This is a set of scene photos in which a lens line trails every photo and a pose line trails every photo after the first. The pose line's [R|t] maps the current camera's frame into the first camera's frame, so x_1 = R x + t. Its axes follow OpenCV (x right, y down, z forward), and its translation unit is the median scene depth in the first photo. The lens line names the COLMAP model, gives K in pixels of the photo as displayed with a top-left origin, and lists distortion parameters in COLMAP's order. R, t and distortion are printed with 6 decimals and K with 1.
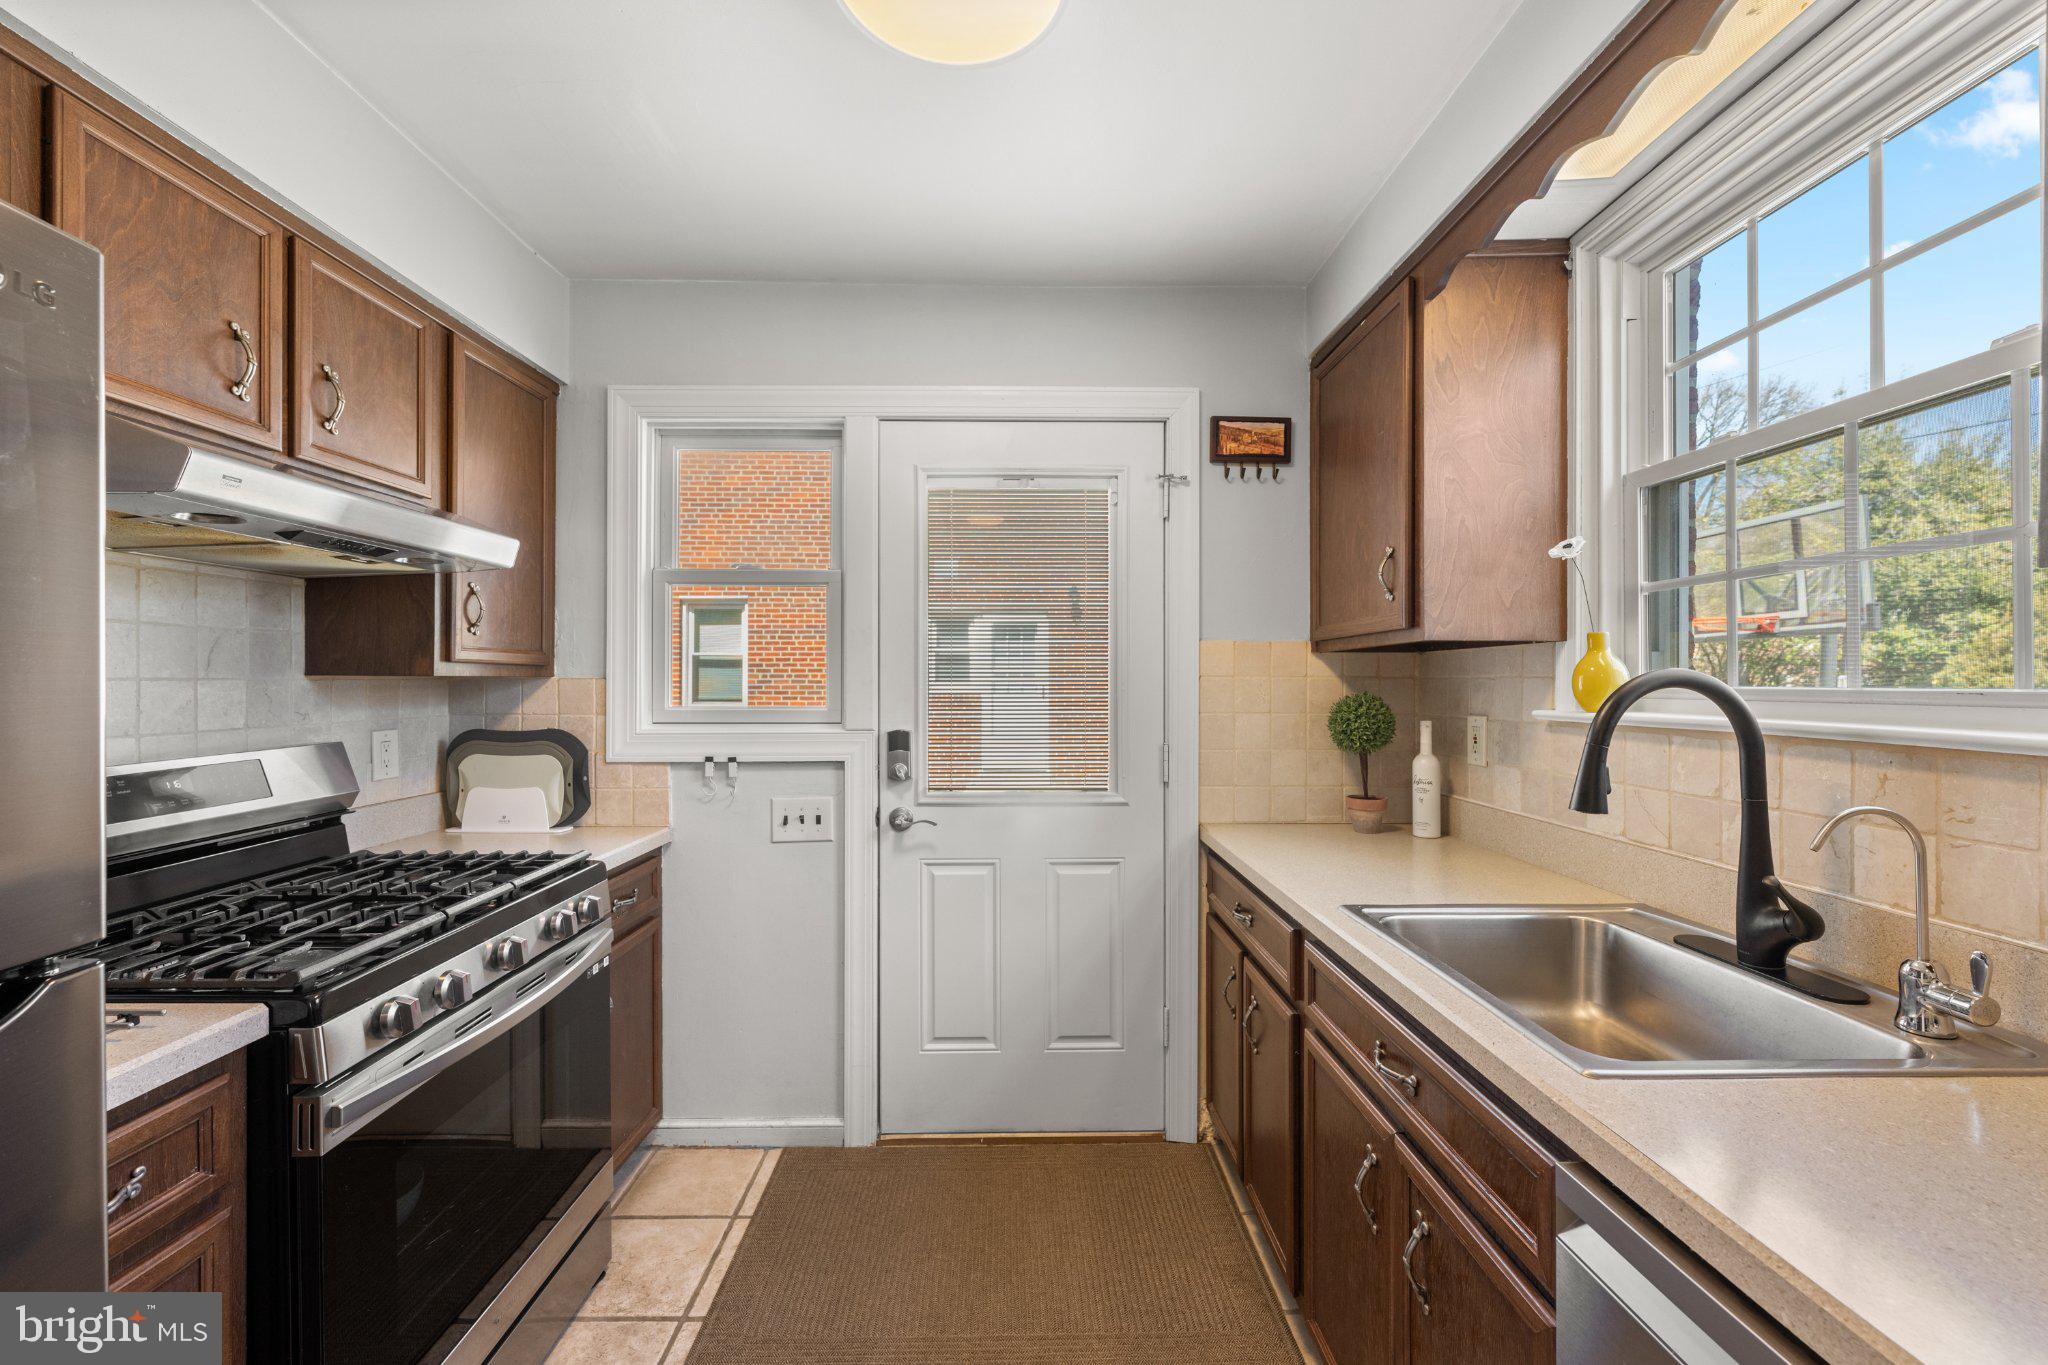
lens RADIAL K [[817.4, 0, 1021.3], [0, 817.4, 669.5], [0, 0, 1]] dist [-0.000736, 0.000429]
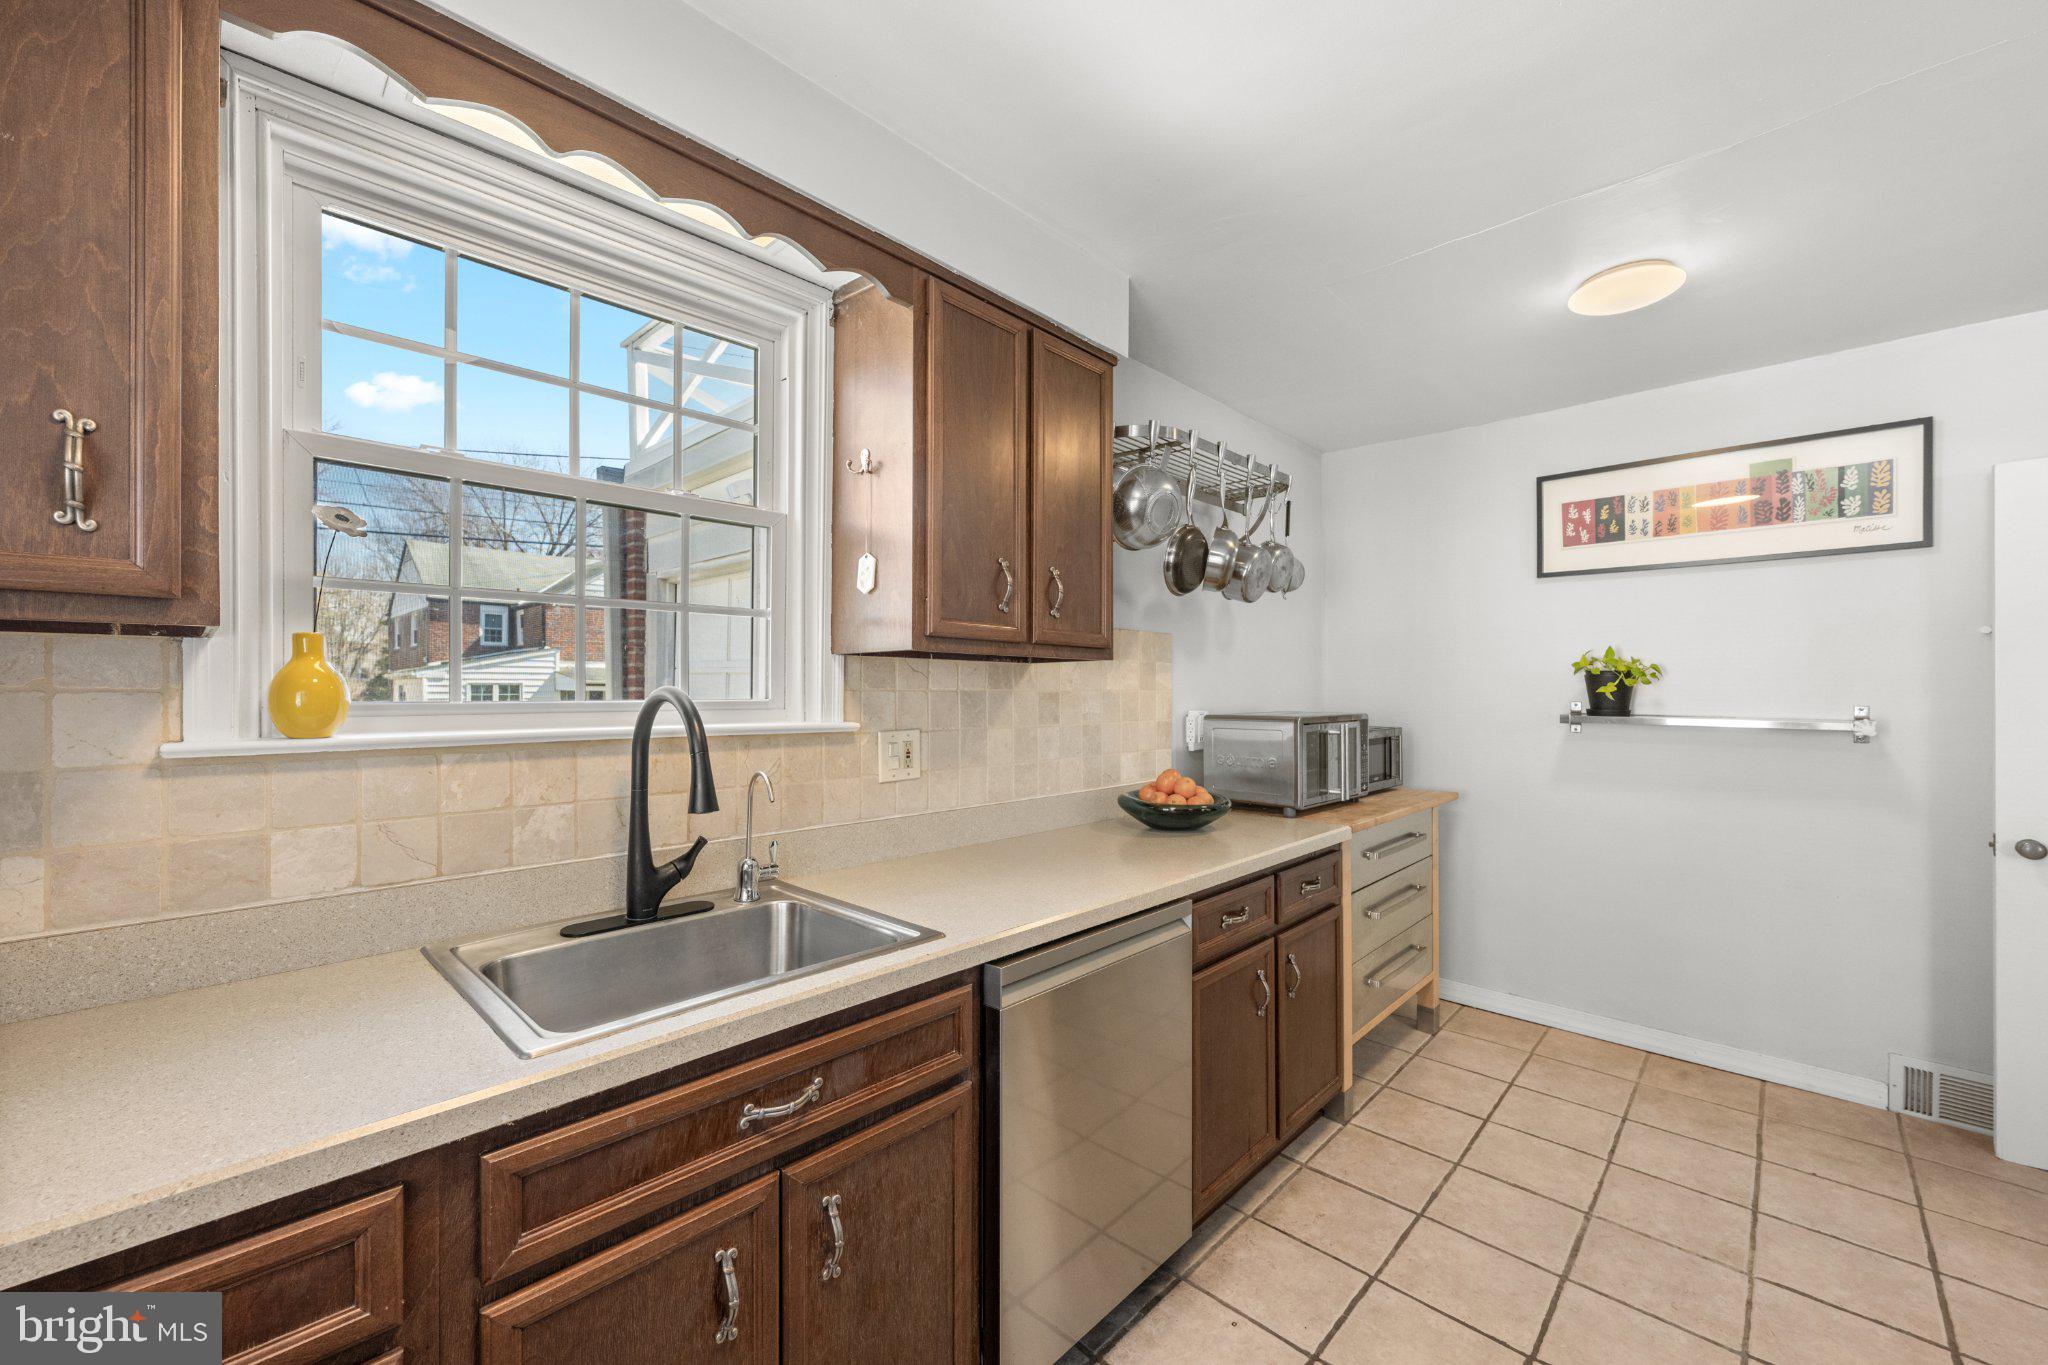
lens RADIAL K [[812.7, 0, 1015.6], [0, 812.7, 688.1], [0, 0, 1]] dist [0.000761, 0.000002]
pose [[-0.710552, -0.005965, 0.703619, -0.206326], [-0.017270, 0.999811, -0.008964, 0.000767], [-0.703433, -0.018521, -0.710521, 0.750716]]
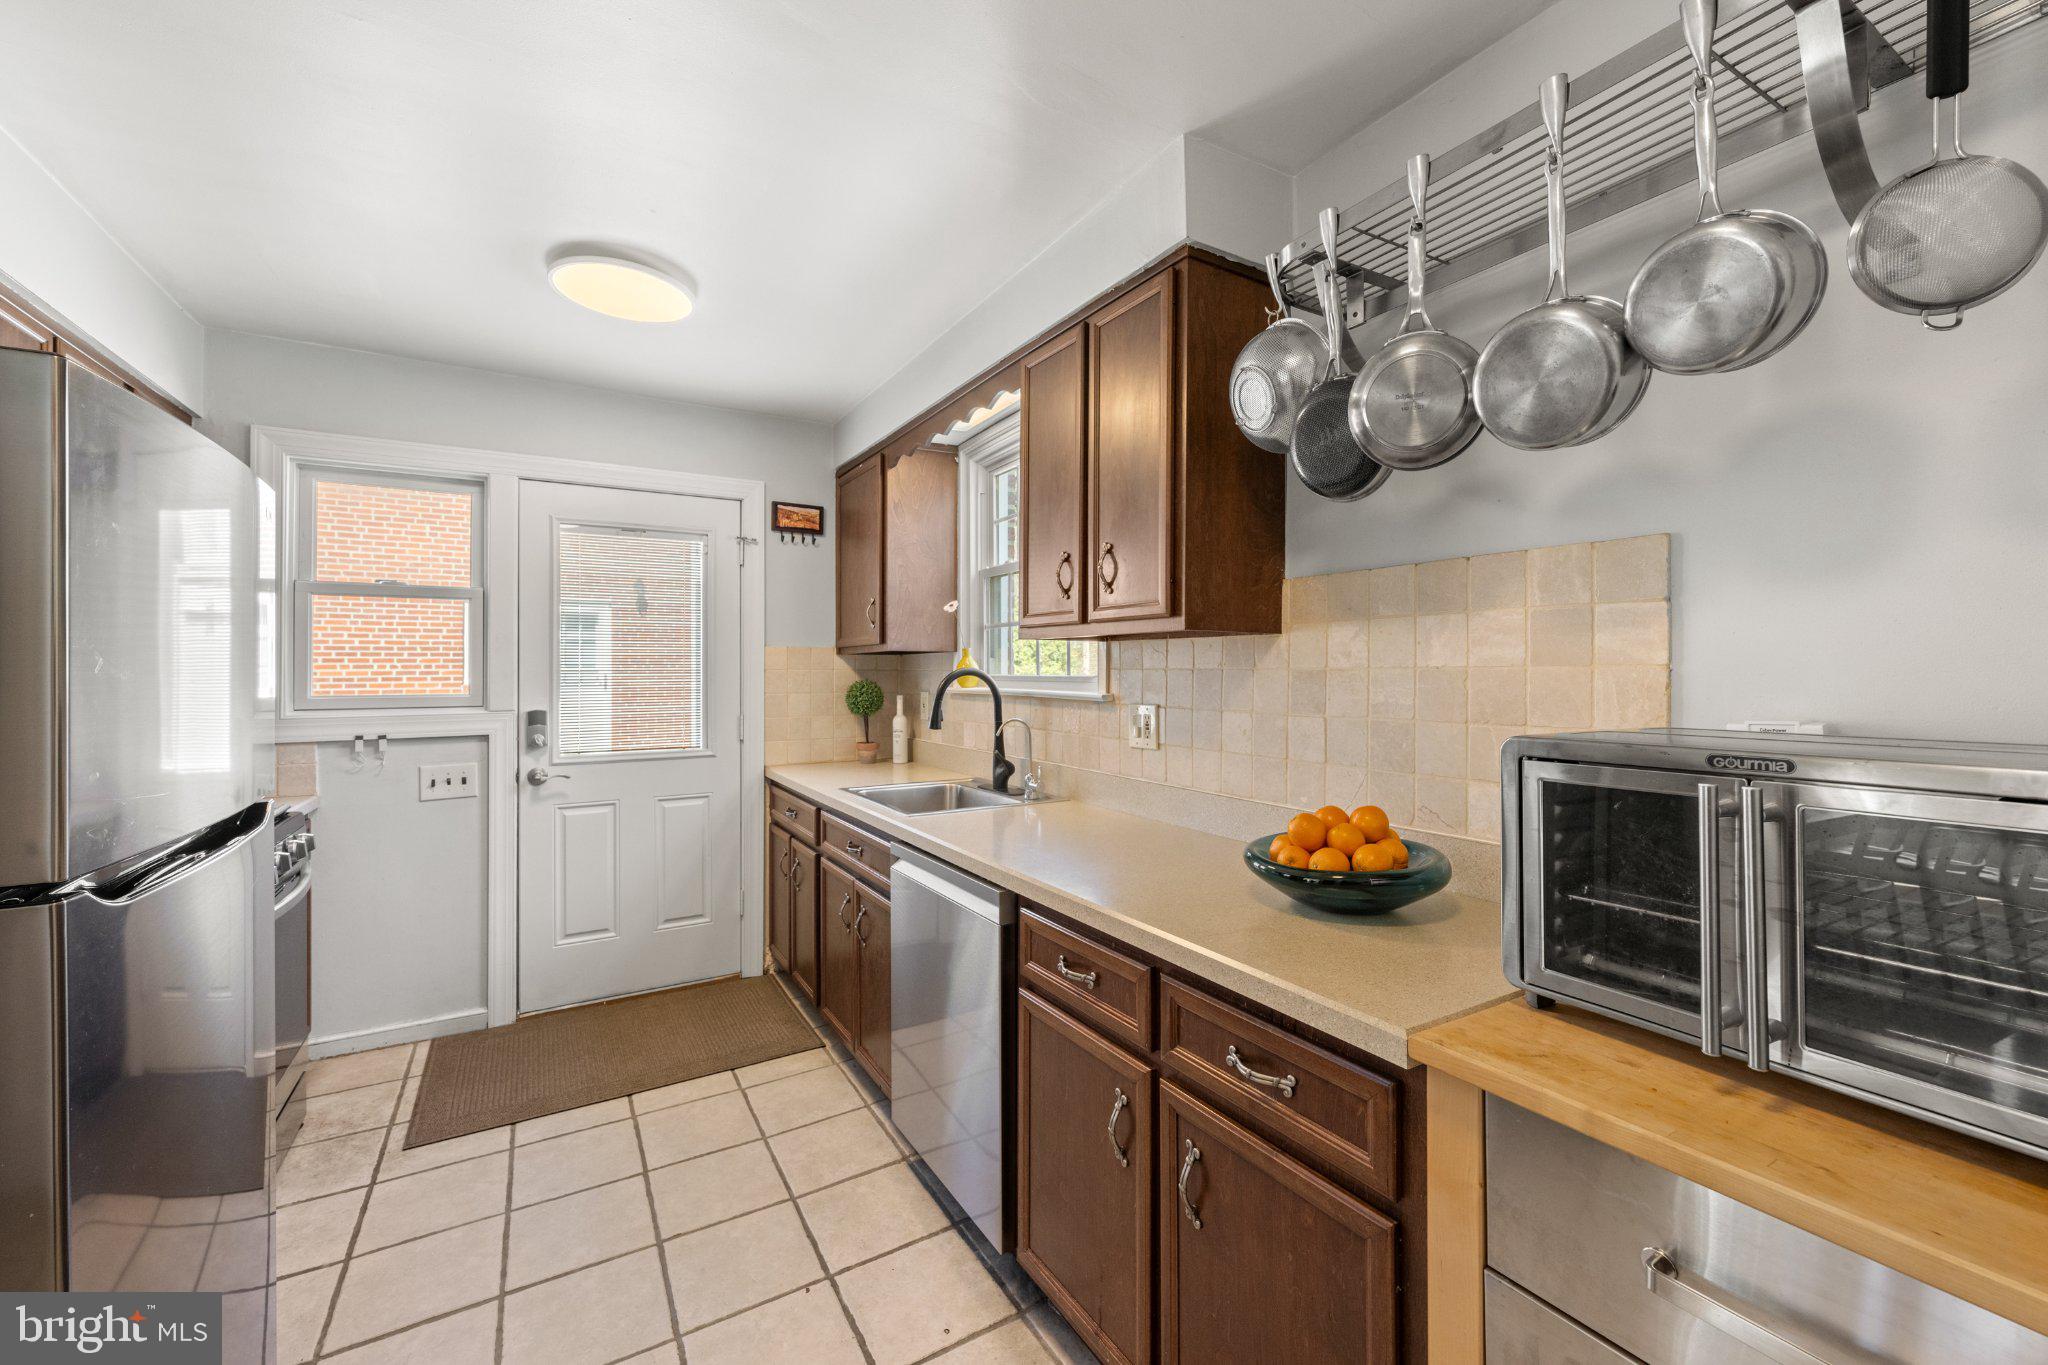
lens RADIAL K [[817.4, 0, 1021.3], [0, 817.4, 669.5], [0, 0, 1]] dist [-0.000736, 0.000429]
pose [[0.869451, -0.003435, 0.494007, -0.121926], [-0.003537, 0.999907, 0.013176, -0.013999], [-0.494007, -0.013203, 0.869358, -0.577681]]
